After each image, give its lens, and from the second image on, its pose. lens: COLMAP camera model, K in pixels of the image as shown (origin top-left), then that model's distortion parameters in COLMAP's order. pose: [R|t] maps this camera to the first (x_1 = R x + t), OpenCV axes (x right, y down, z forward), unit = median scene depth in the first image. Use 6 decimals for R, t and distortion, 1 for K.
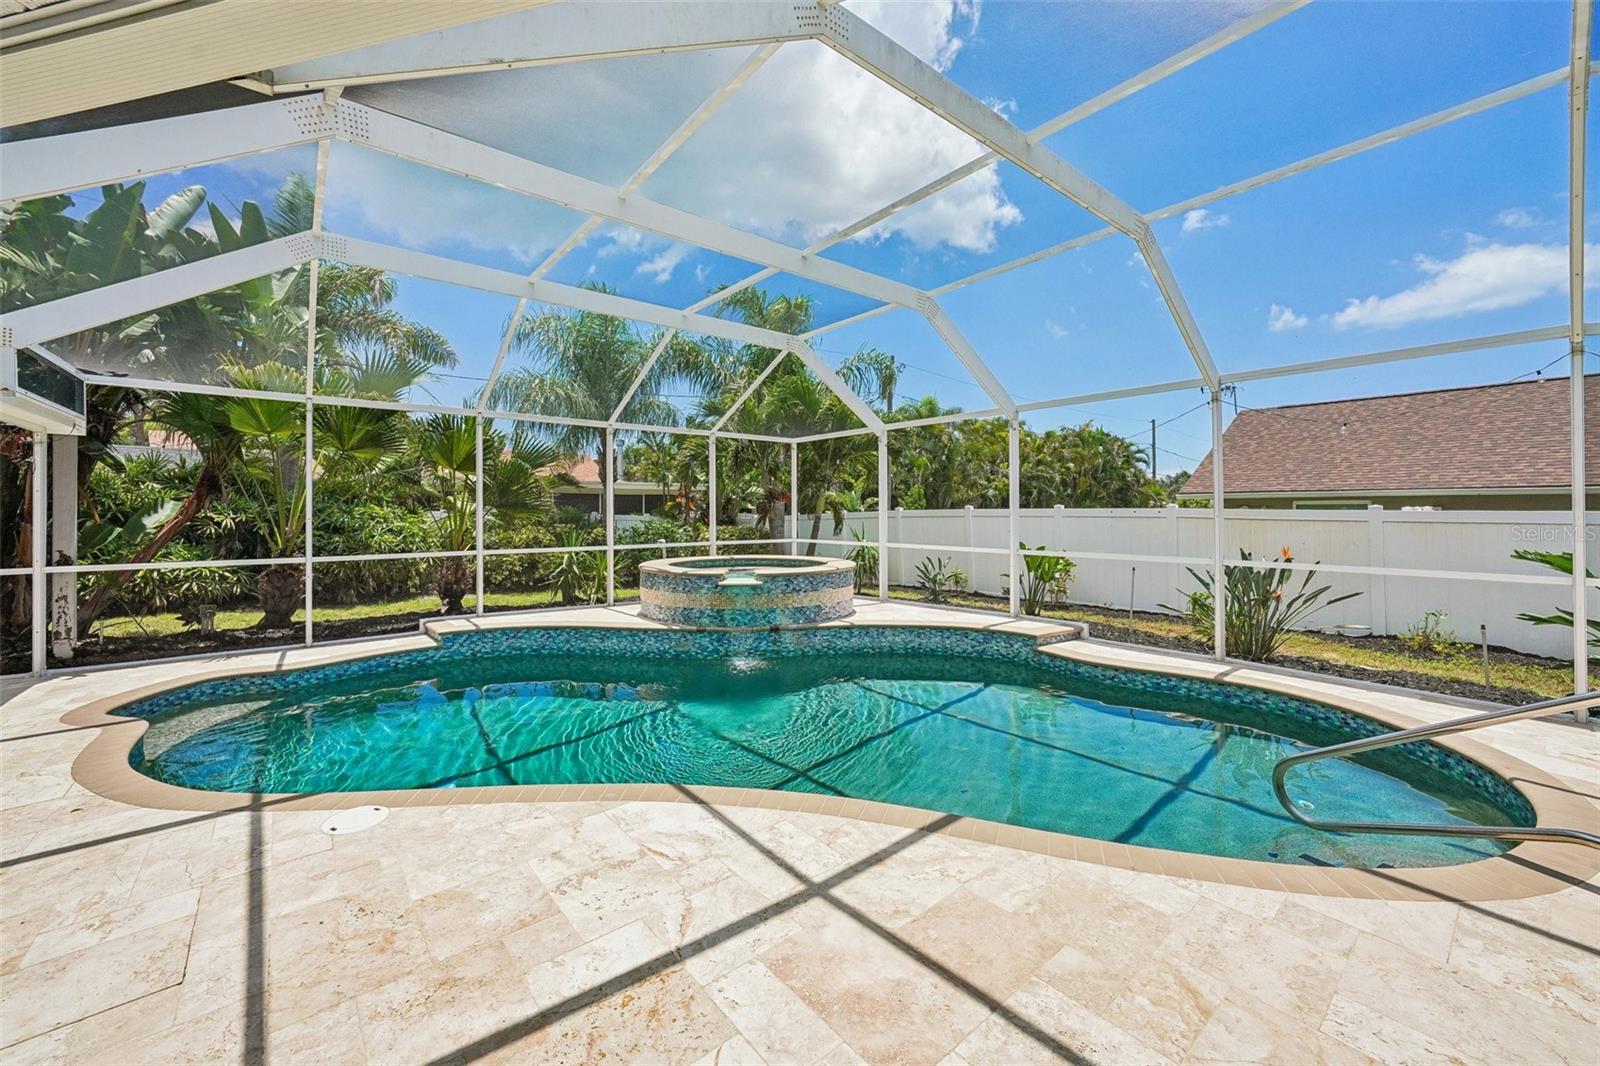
lens RADIAL K [[630.5, 0, 790.5], [0, 630.5, 523.7], [0, 0, 1]] dist [-0.005188, -0.000184]
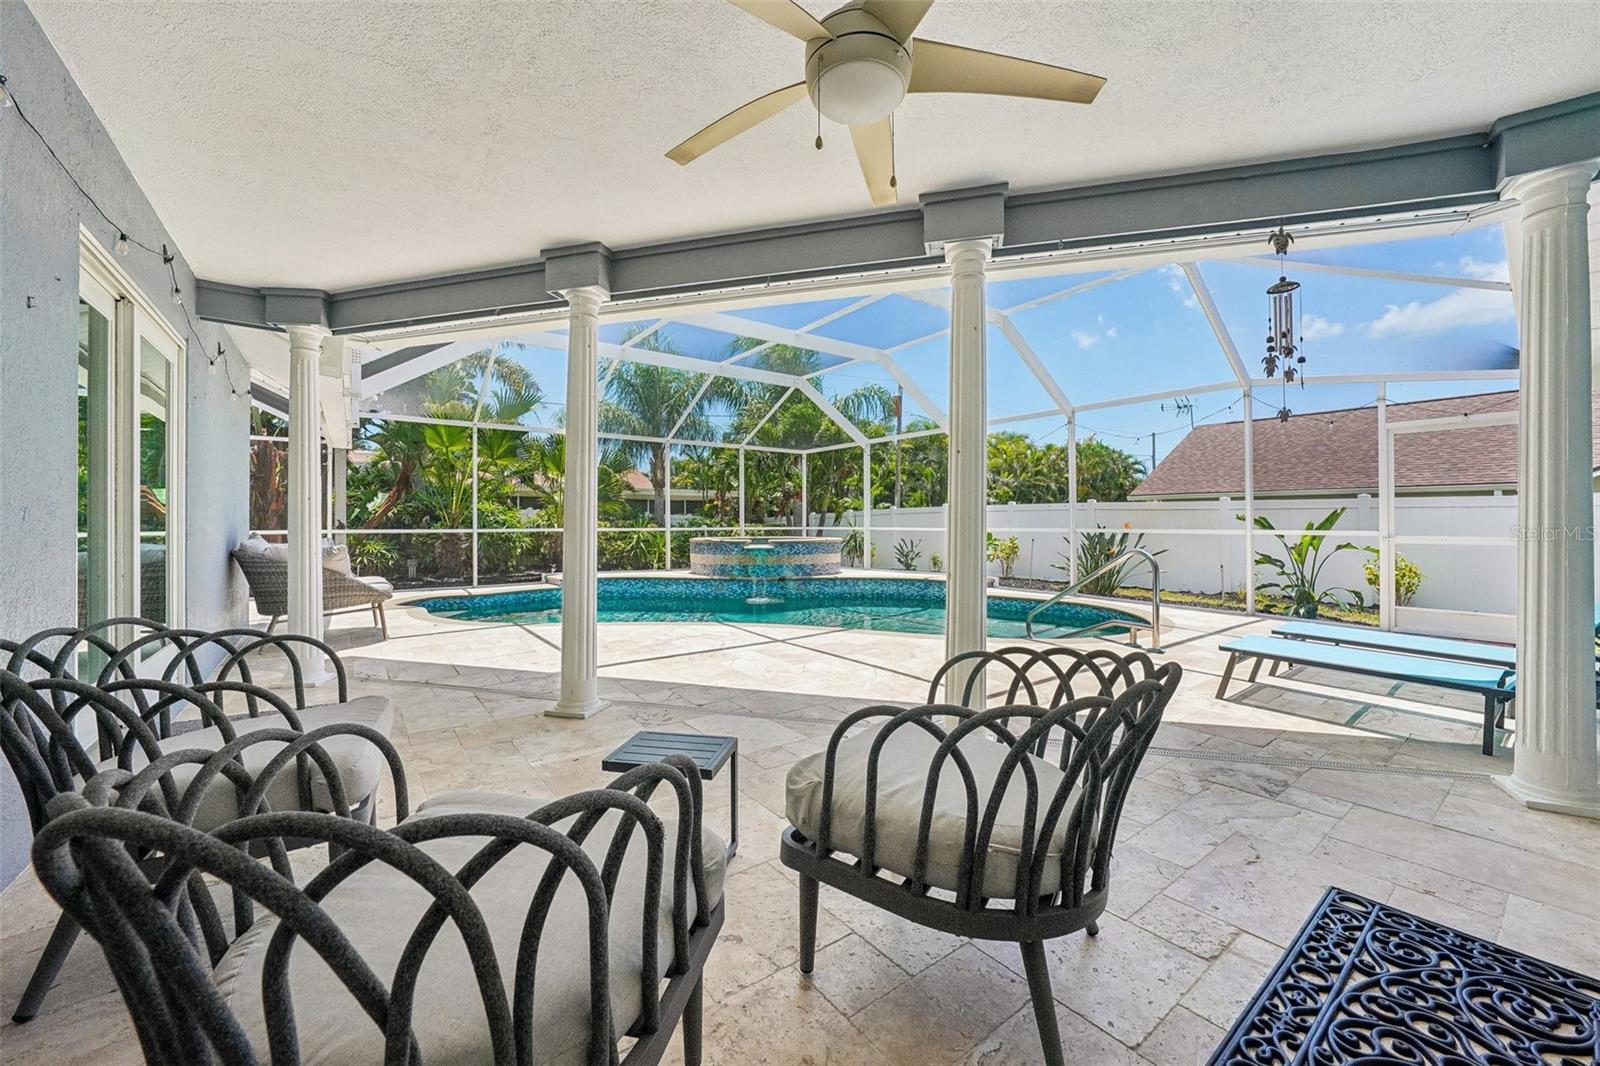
lens RADIAL K [[602.8, 0, 800.0], [0, 602.8, 533.0], [0, 0, 1]] dist [0.000335, 0.000013]
pose [[0.999430, 0.001555, -0.033732, 0.051743], [-0.001603, 0.999998, -0.001407, 0.049757], [0.033730, 0.001460, 0.999430, -0.329516]]
